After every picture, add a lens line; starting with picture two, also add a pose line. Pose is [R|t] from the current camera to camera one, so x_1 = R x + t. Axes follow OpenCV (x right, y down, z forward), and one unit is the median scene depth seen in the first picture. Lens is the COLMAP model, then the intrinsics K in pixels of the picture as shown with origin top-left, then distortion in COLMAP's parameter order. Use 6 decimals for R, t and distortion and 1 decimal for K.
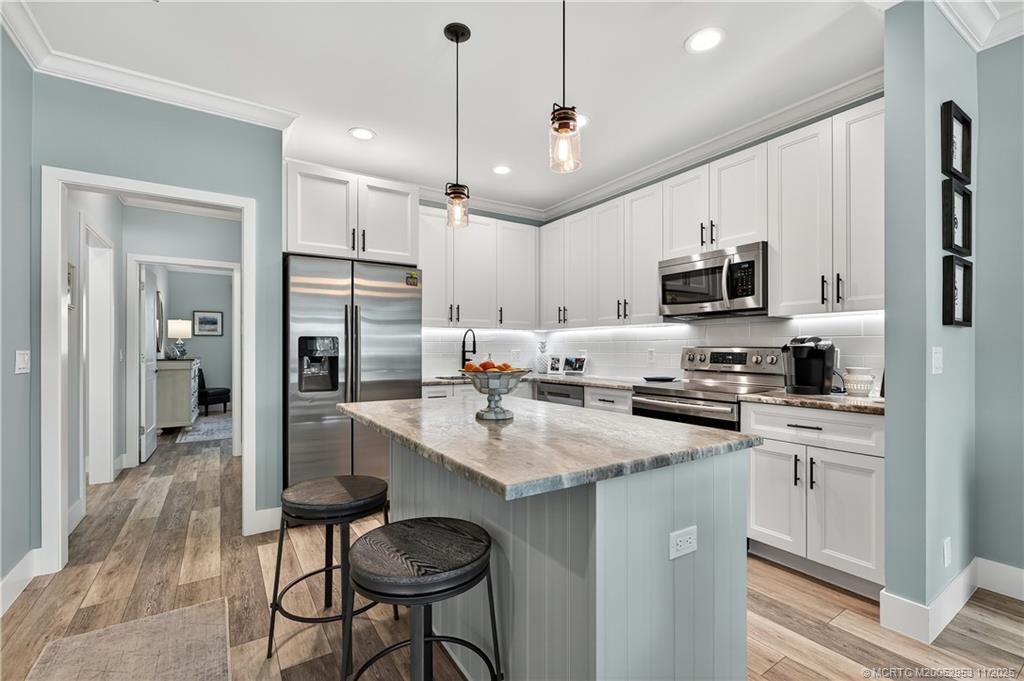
lens RADIAL K [[455.5, 0, 515.4], [0, 455.5, 346.7], [0, 0, 1]] dist [0.000512, 0.000358]
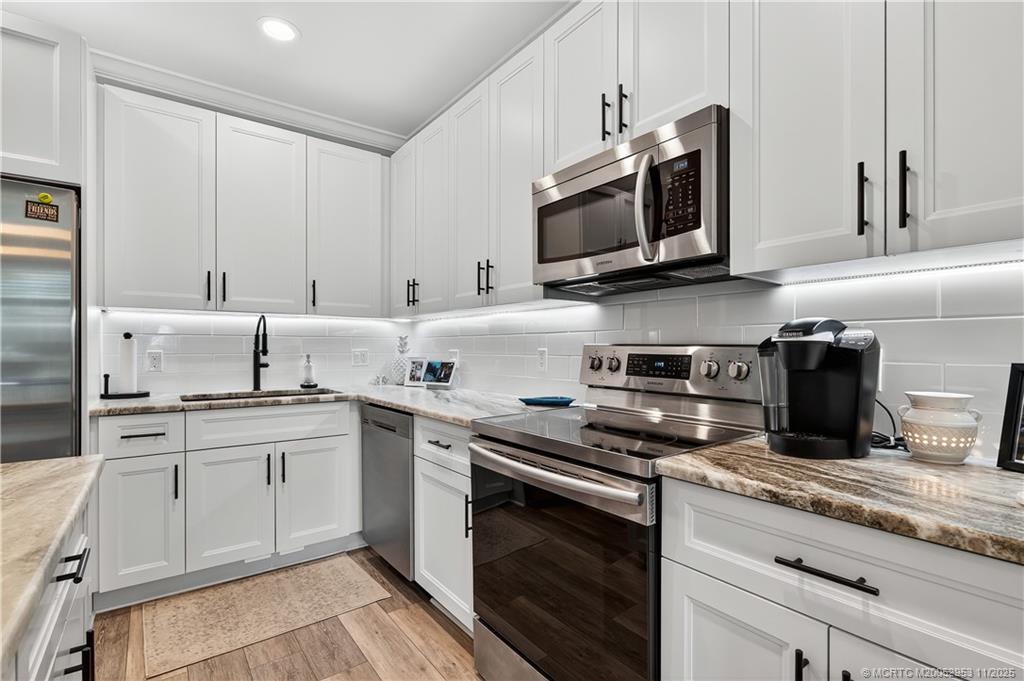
lens RADIAL K [[483.1, 0, 508.4], [0, 483.1, 347.4], [0, 0, 1]] dist [0.003902, 0.000569]
pose [[0.998412, 0.001316, 0.056311, 0.291376], [-0.001543, 0.999991, 0.003993, 0.002684], [-0.056306, -0.004073, 0.998405, 0.504117]]
